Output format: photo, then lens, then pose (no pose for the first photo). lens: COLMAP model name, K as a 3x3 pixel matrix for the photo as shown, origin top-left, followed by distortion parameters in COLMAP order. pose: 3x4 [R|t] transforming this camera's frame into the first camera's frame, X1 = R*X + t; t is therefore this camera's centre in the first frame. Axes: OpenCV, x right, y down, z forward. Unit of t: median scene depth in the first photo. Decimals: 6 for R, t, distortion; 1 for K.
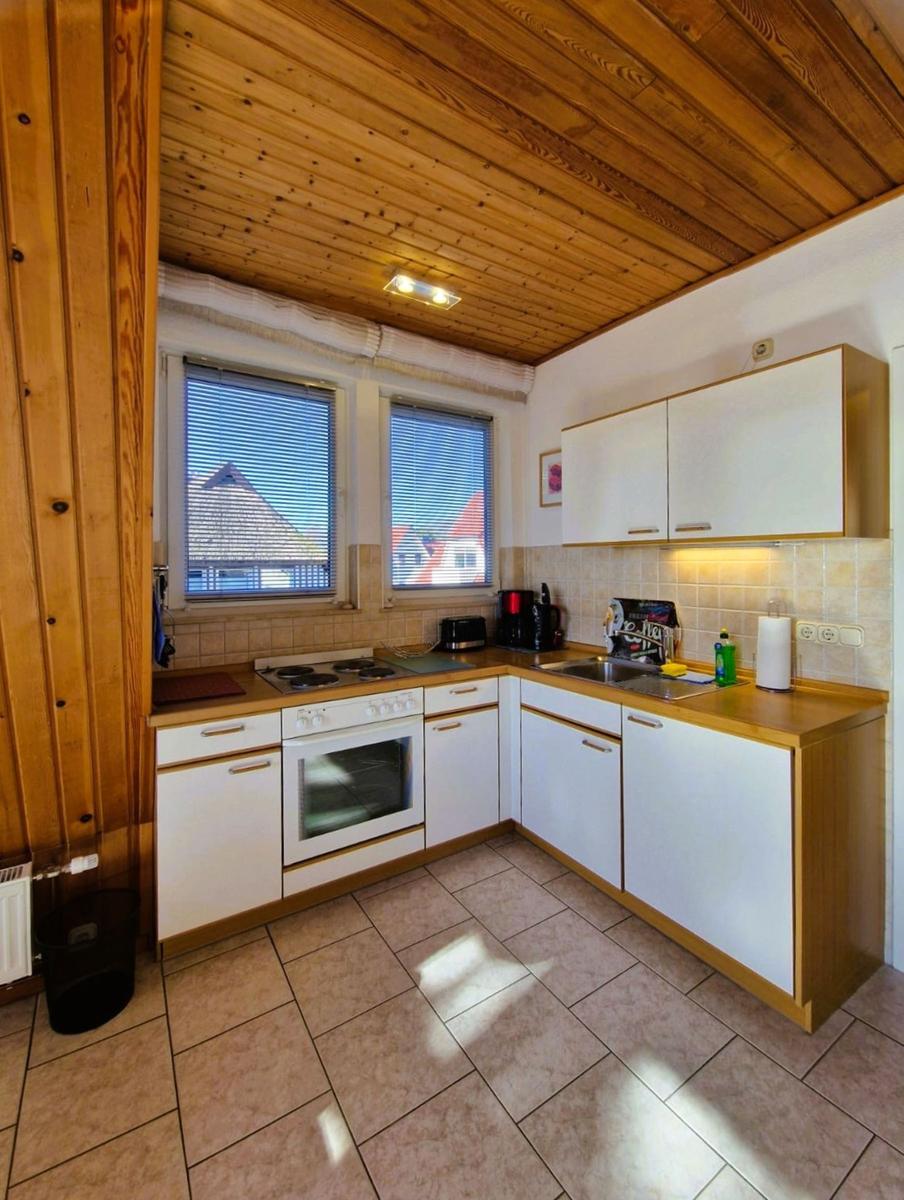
lens RADIAL K [[537.4, 0, 454.2], [0, 537.4, 567.3], [0, 0, 1]] dist [-0.000573, -0.000568]
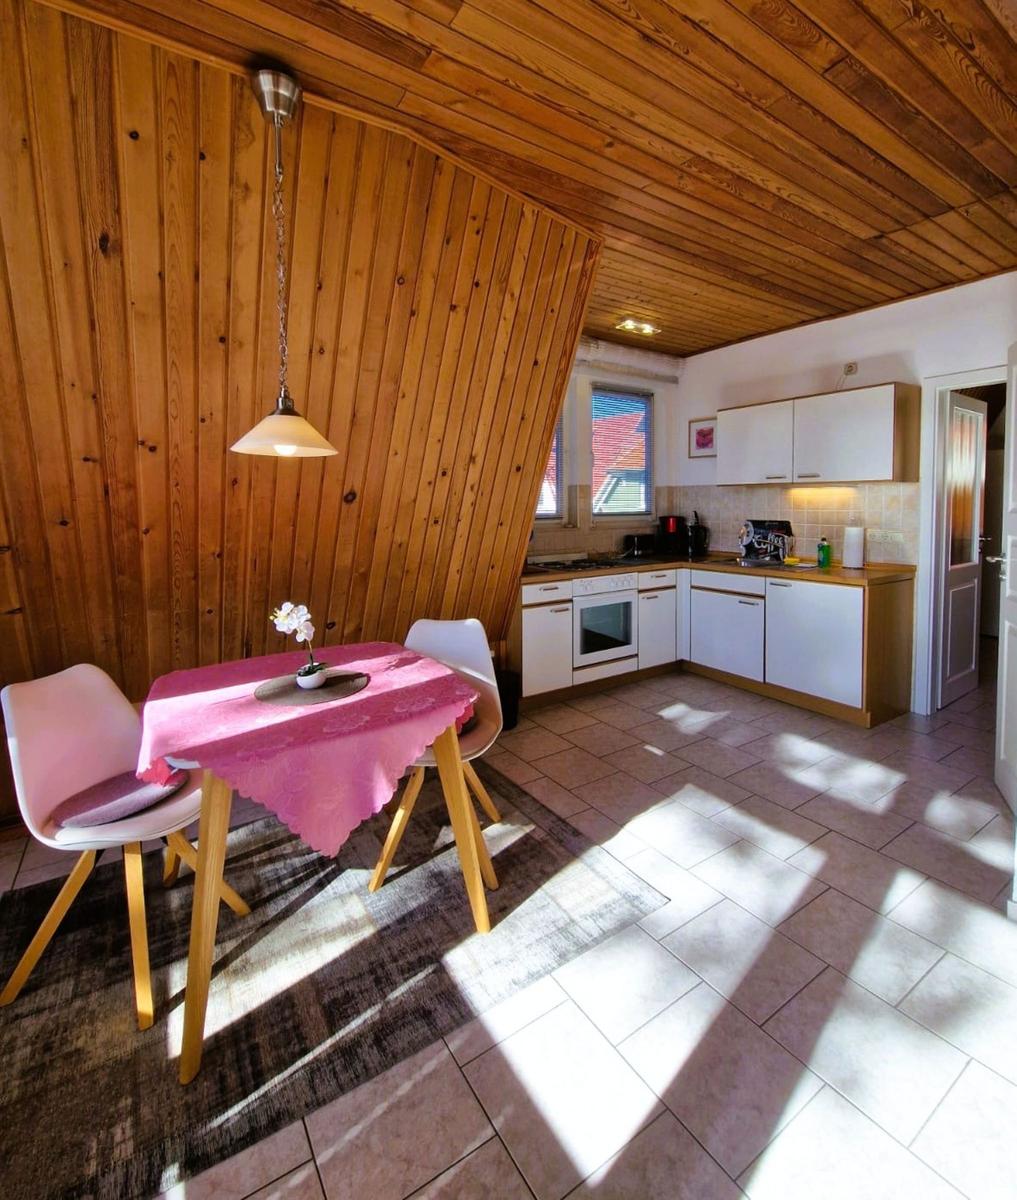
lens RADIAL K [[570.3, 0, 496.9], [0, 570.3, 527.9], [0, 0, 1]] dist [-0.001527, -0.000325]
pose [[0.999976, -0.000069, -0.006898, -0.466313], [0.000338, 0.999238, 0.039042, 0.018539], [0.006890, -0.039043, 0.999214, -0.723942]]
